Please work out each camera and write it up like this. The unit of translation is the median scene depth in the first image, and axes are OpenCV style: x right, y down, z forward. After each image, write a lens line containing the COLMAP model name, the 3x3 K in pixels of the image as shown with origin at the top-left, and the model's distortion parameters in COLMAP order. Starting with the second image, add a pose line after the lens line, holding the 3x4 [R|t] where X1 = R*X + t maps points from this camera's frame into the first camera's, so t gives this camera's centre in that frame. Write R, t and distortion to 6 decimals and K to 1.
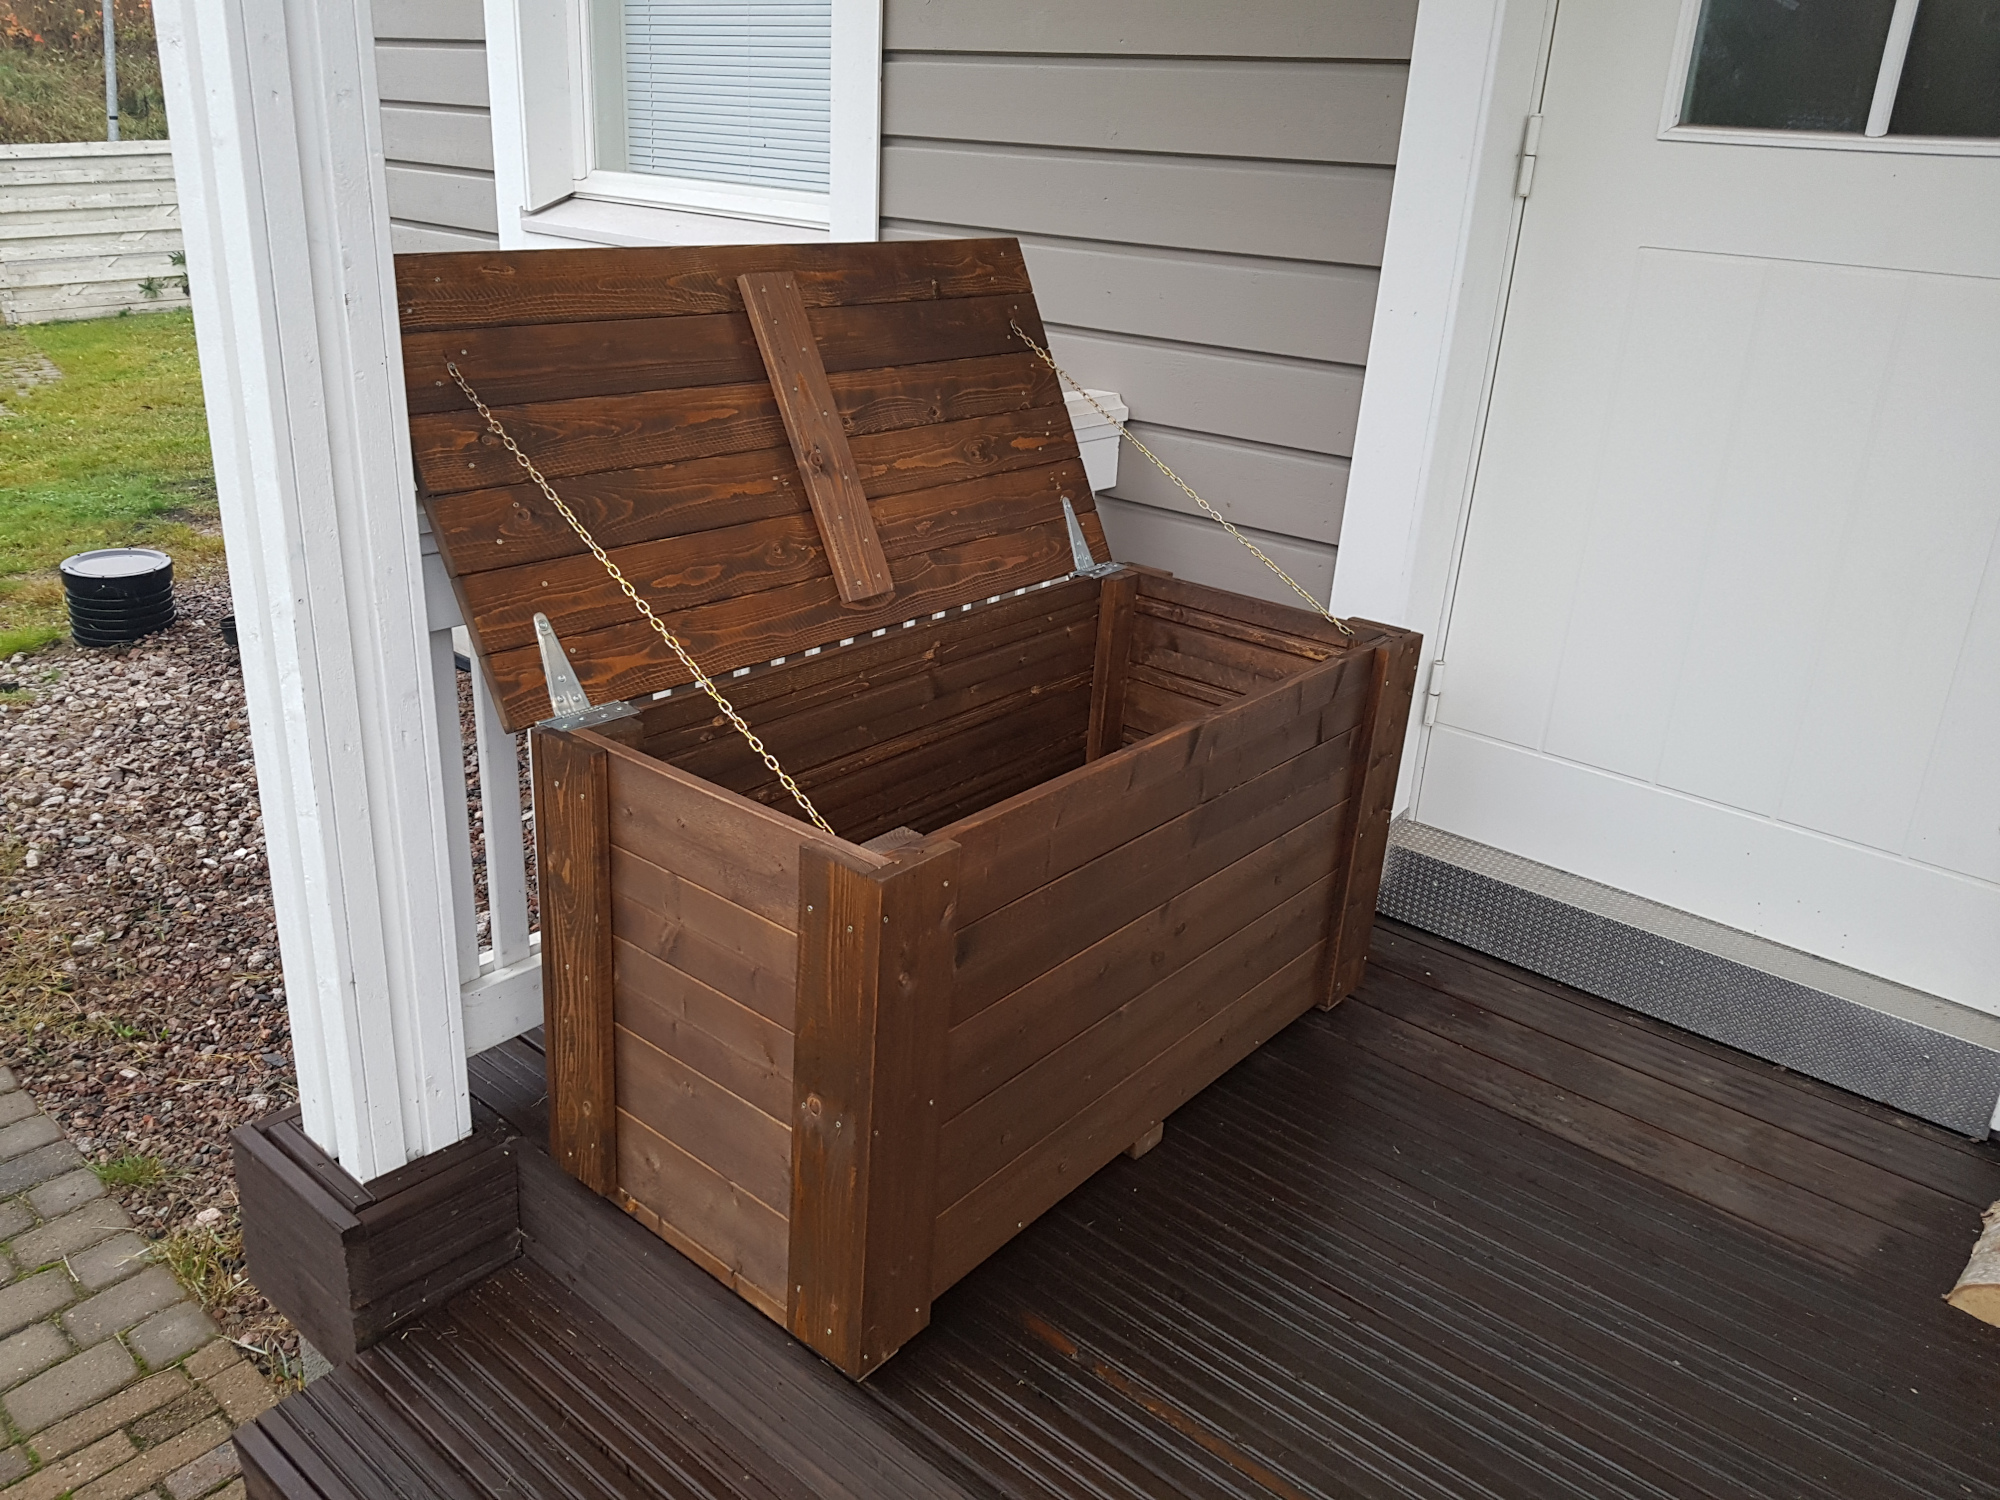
lens RADIAL K [[1564.1, 0, 1000.0], [0, 1564.1, 750.0], [0, 0, 1]] dist [0.046828, -0.069733]
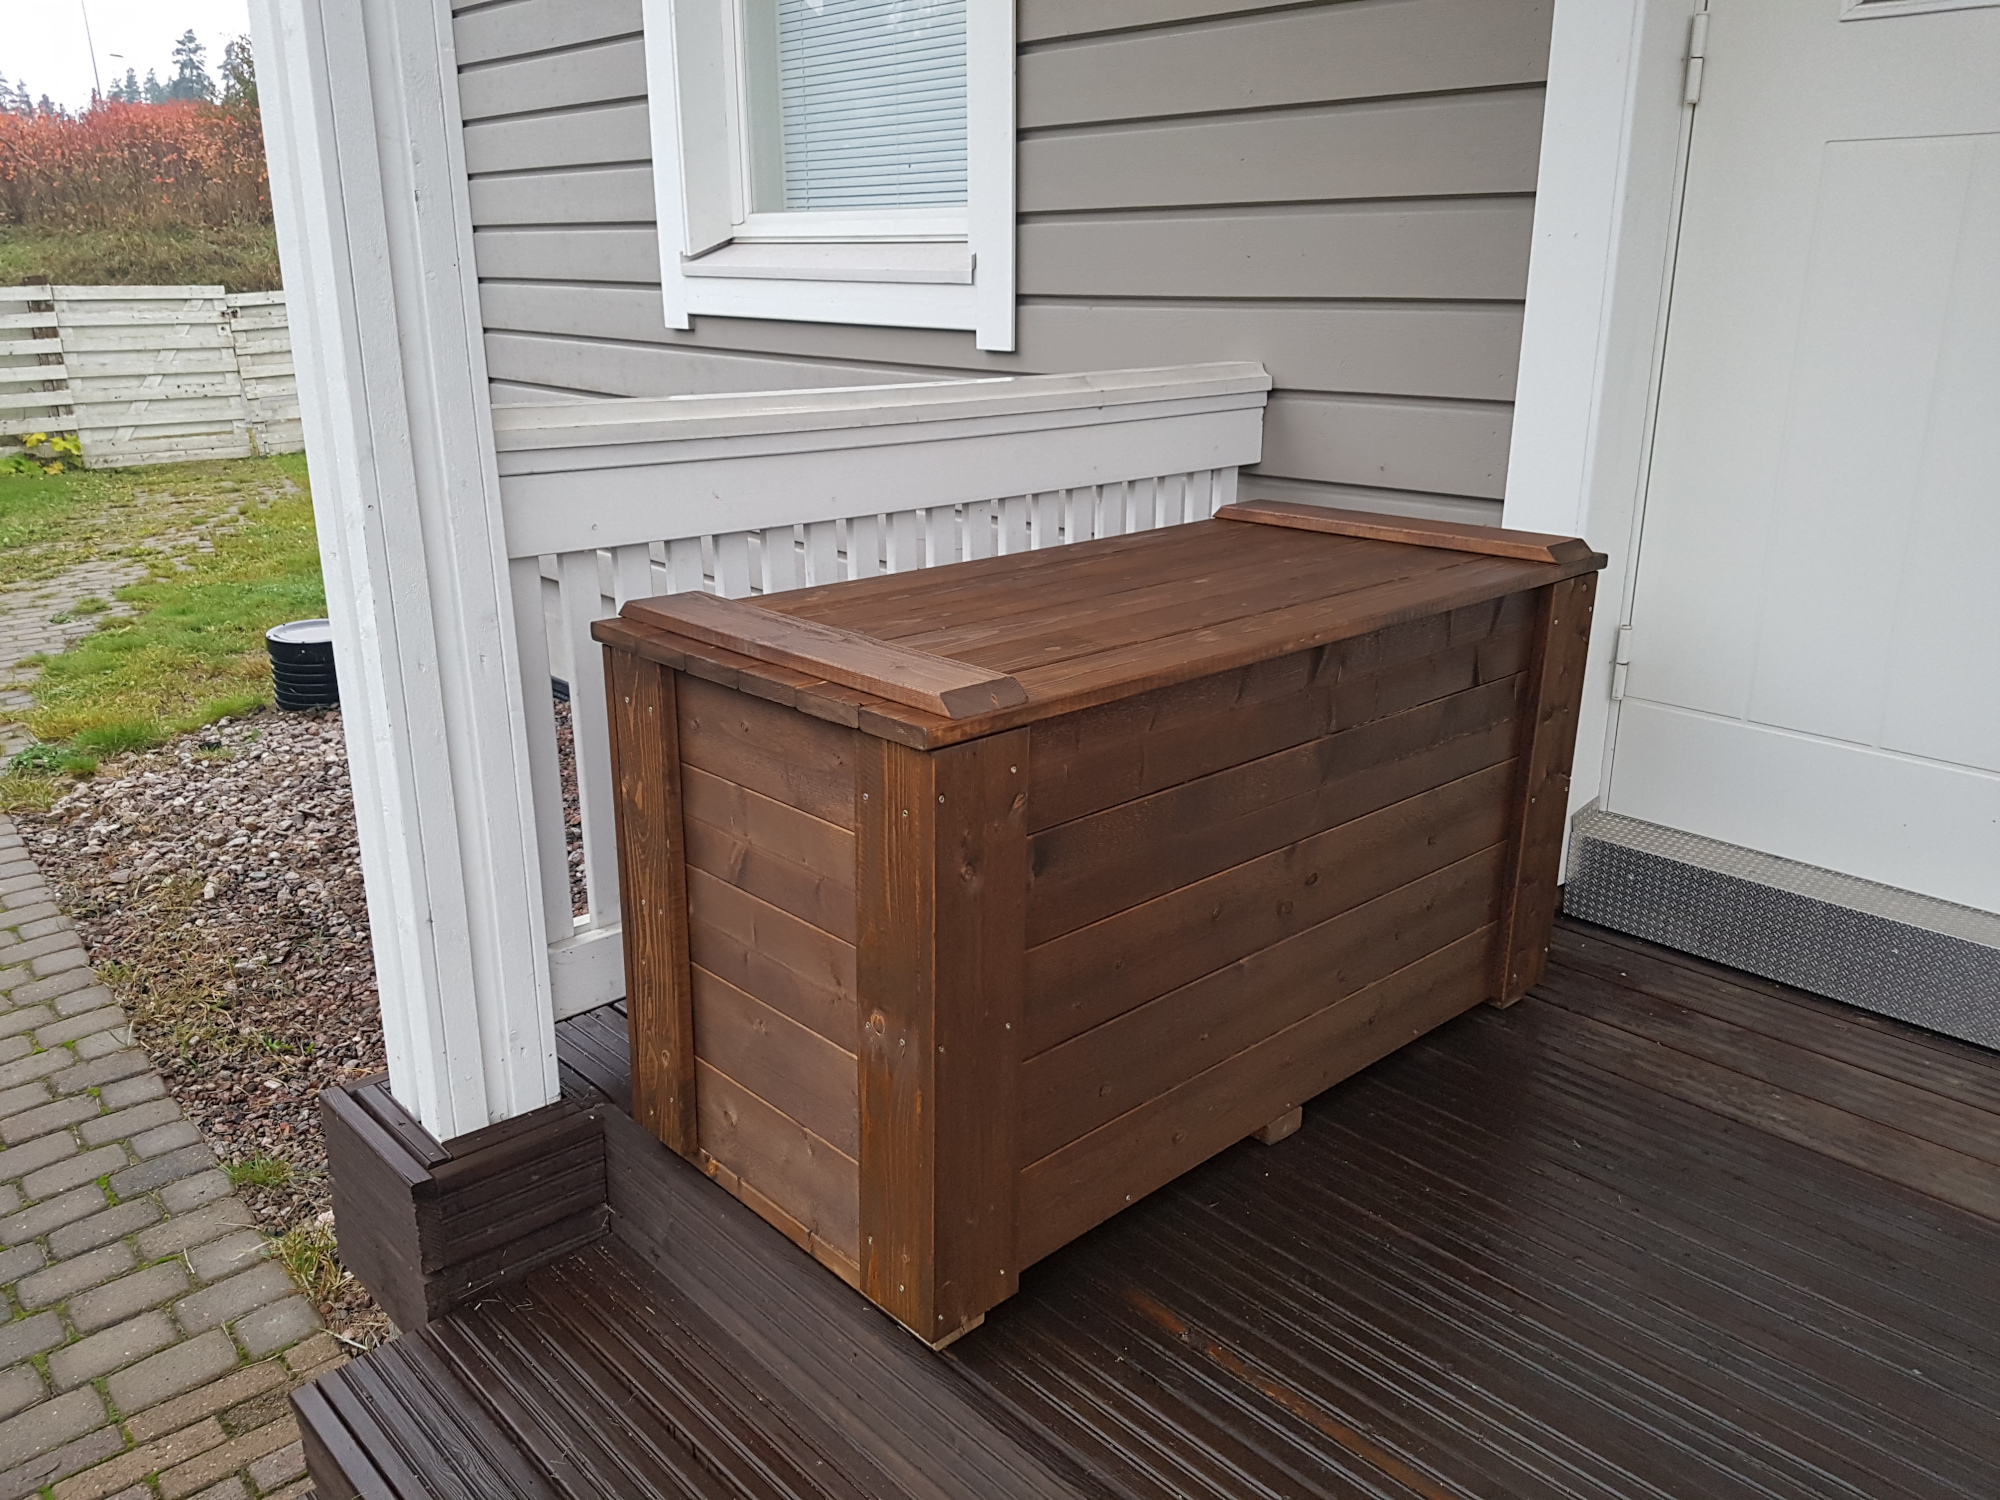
lens RADIAL K [[1576.3, 0, 1000.0], [0, 1576.3, 750.0], [0, 0, 1]] dist [0.052631, -0.088782]
pose [[0.991008, -0.015769, -0.132869, 0.053845], [0.005052, 0.996733, -0.080611, 0.102861], [0.133707, 0.079215, 0.987850, 0.068424]]
